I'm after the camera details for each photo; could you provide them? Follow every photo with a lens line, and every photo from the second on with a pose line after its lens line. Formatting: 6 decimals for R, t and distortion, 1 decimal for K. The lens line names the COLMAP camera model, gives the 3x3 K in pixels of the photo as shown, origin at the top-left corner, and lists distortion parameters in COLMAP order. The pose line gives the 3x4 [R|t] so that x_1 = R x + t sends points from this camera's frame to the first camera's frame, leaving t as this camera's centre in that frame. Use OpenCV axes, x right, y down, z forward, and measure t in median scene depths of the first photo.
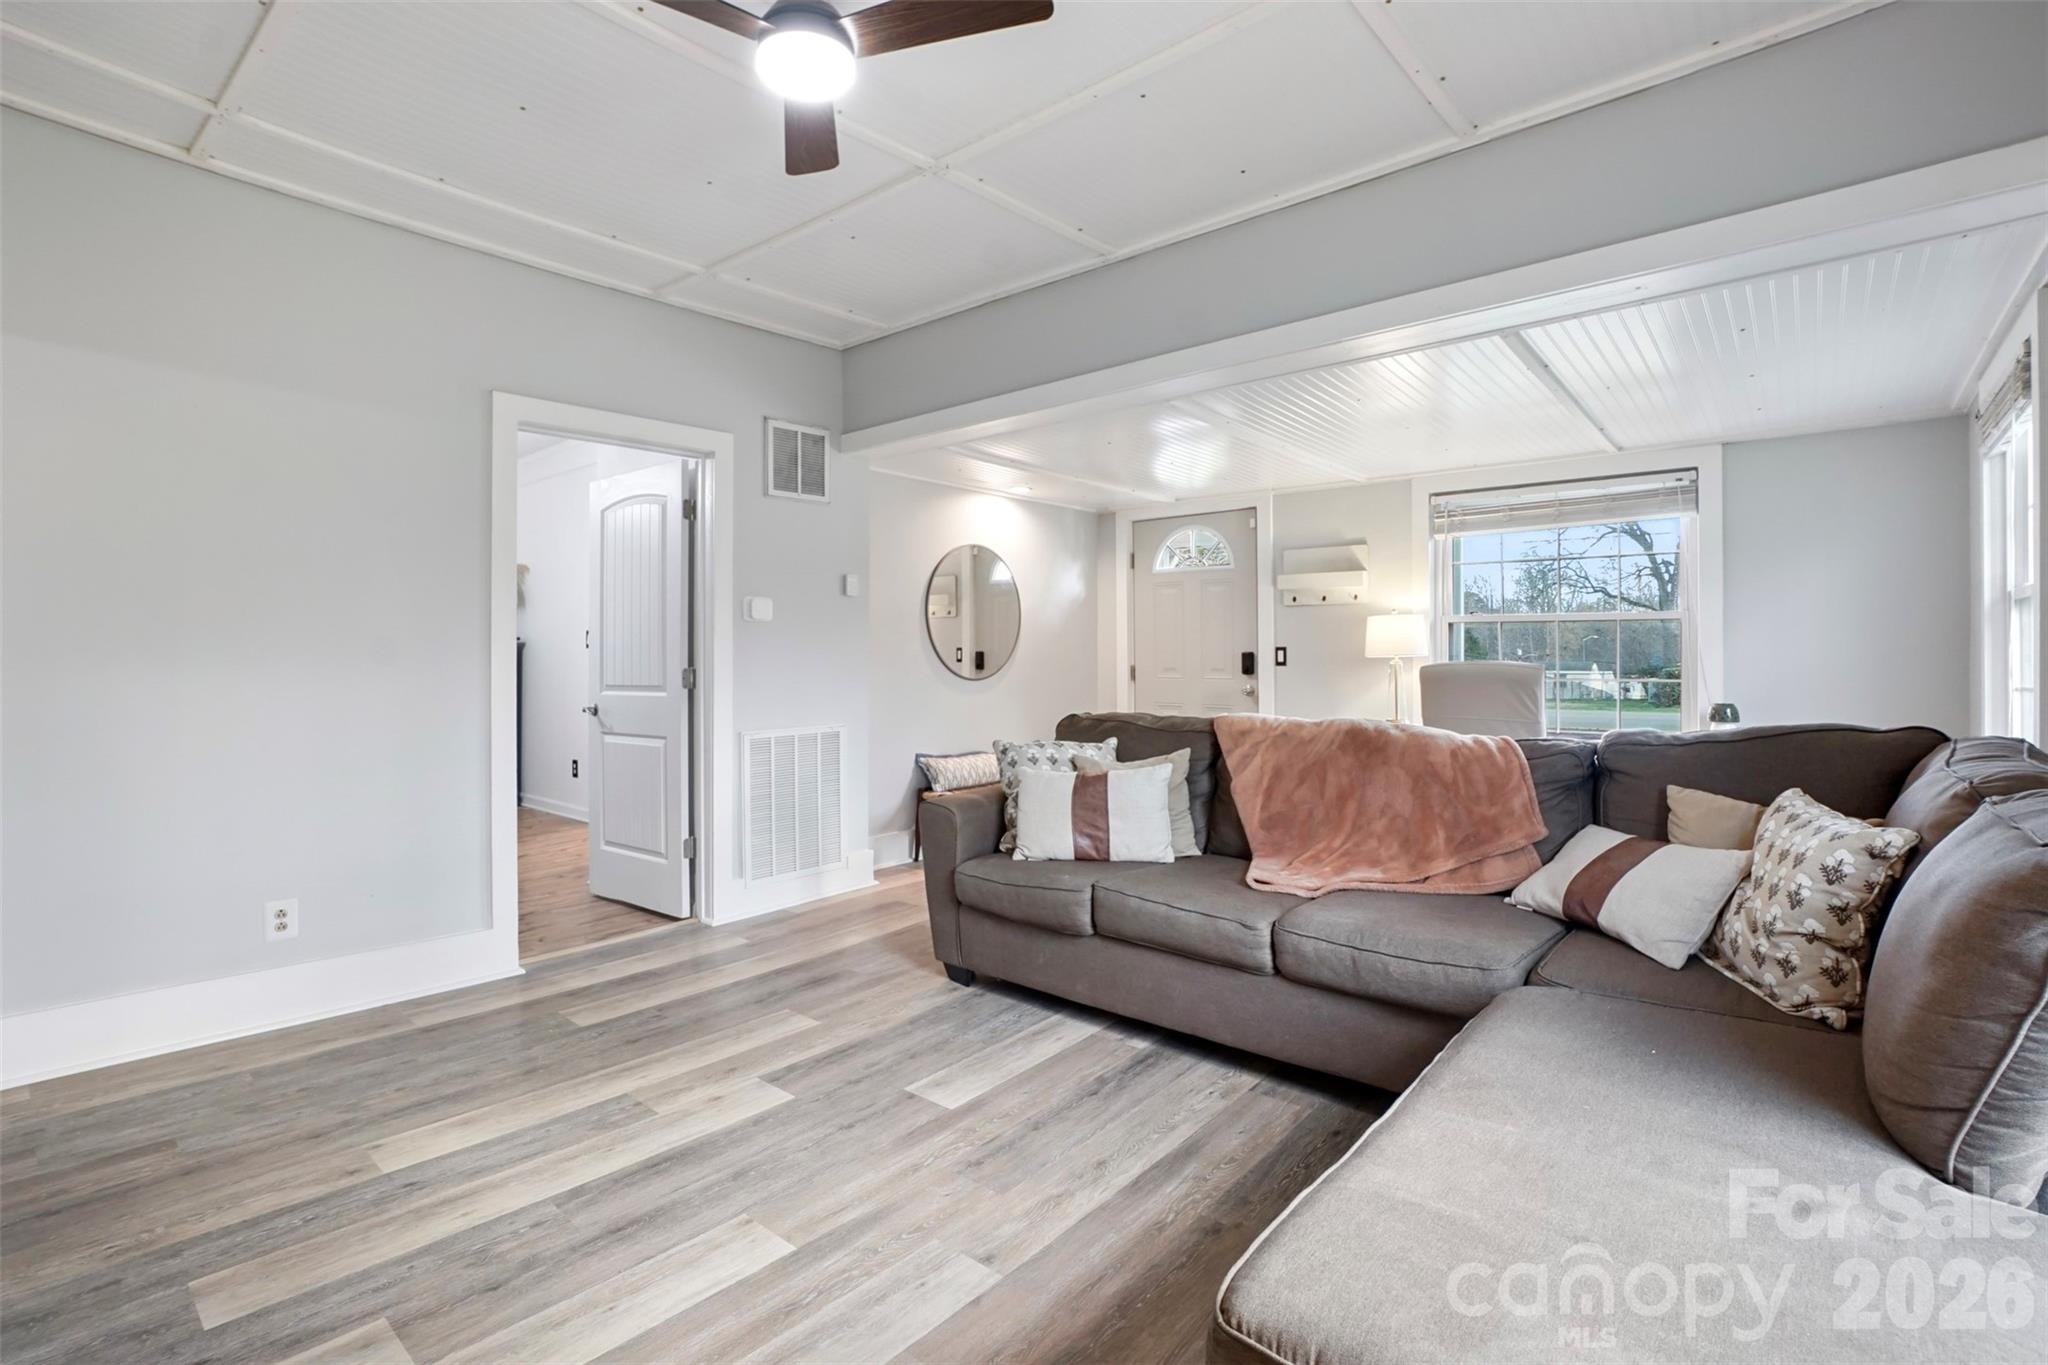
lens RADIAL K [[951.2, 0, 986.0], [0, 951.2, 664.4], [0, 0, 1]] dist [-0.041287, 0.000236]
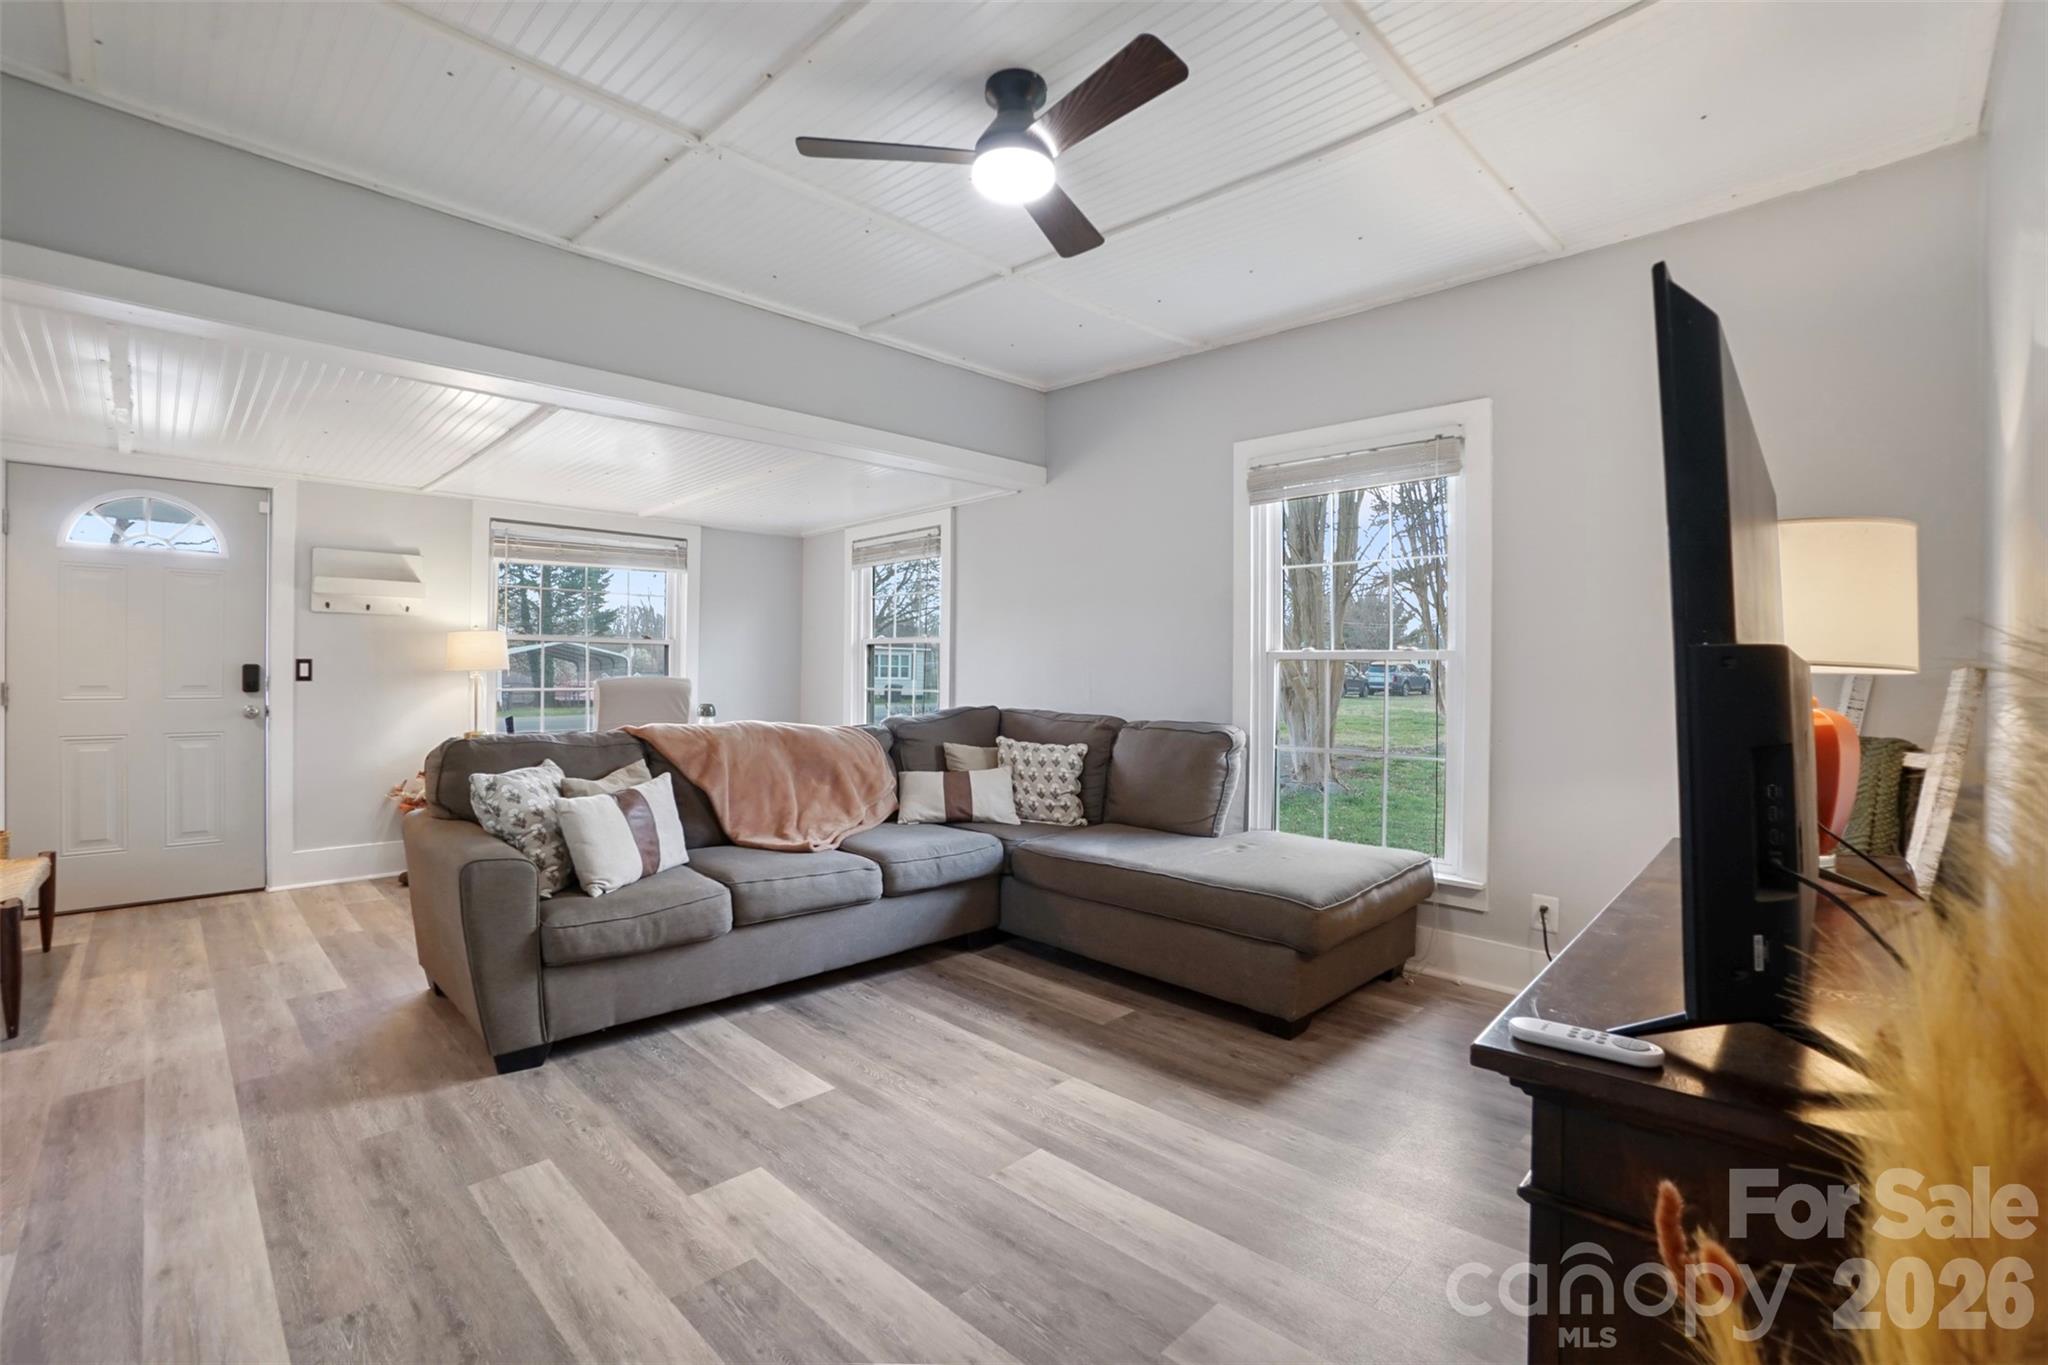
lens RADIAL K [[929.7, 0, 995.7], [0, 929.7, 695.3], [0, 0, 1]] dist [-0.059192, 0.020234]
pose [[0.061778, -0.022494, 0.997836, -0.972406], [0.002167, 0.999747, 0.022403, -0.005514], [-0.998088, 0.000779, 0.061811, 0.676046]]
